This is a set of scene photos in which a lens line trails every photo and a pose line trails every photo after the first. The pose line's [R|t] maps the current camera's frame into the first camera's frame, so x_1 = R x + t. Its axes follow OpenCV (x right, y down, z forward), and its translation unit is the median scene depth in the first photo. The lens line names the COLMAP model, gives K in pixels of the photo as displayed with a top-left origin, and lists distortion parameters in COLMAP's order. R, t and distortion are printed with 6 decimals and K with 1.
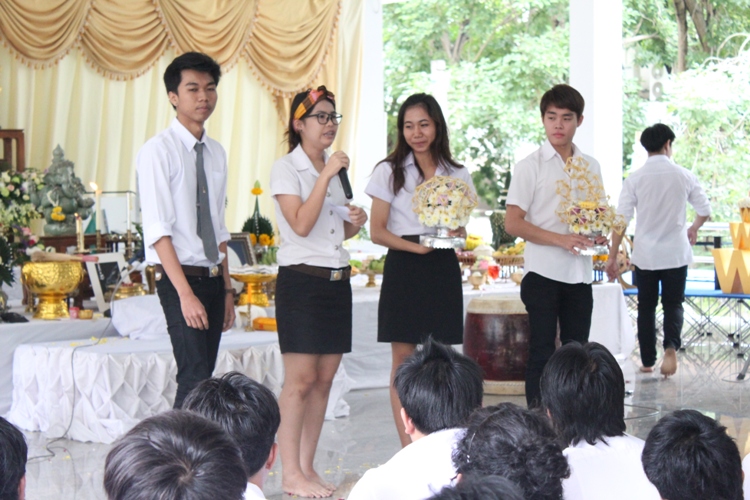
lens RADIAL K [[1836.5, 0, 374.4], [0, 1836.5, 250.1], [0, 0, 1]] dist [0.081059, 0.425922]
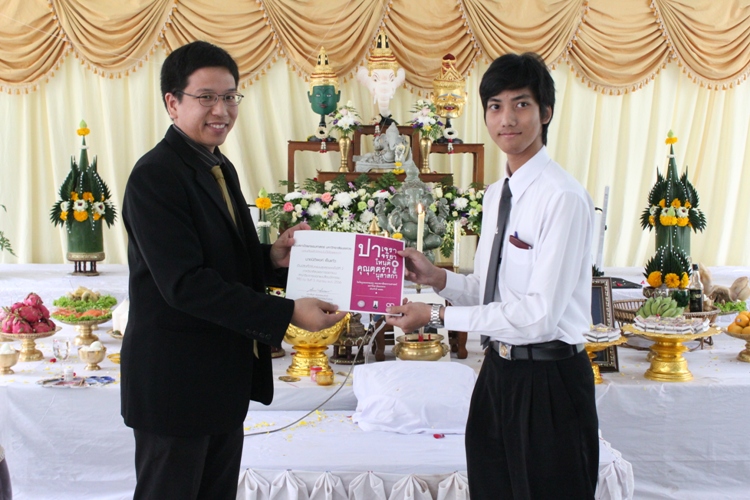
lens RADIAL K [[1014.4, 0, 375.5], [0, 1014.4, 251.4], [0, 0, 1]] dist [-0.060087, 0.110007]
pose [[0.804173, 0.065799, -0.590742, 0.086718], [-0.039700, 0.997581, 0.057071, -0.033984], [0.593068, -0.022442, 0.804840, 0.487089]]
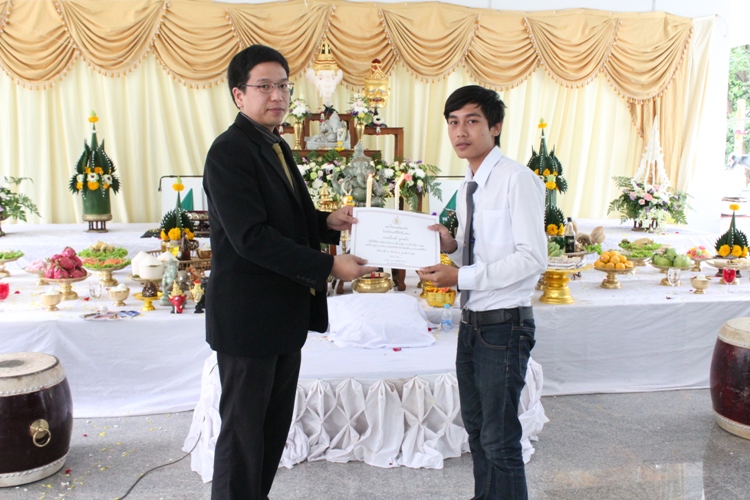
lens RADIAL K [[771.5, 0, 374.0], [0, 771.5, 247.6], [0, 0, 1]] dist [-0.133824, 0.156711]
pose [[0.864036, 0.080542, -0.496945, 0.067927], [-0.034286, 0.994242, 0.101527, -0.033149], [0.502261, -0.070685, 0.861823, 0.477006]]
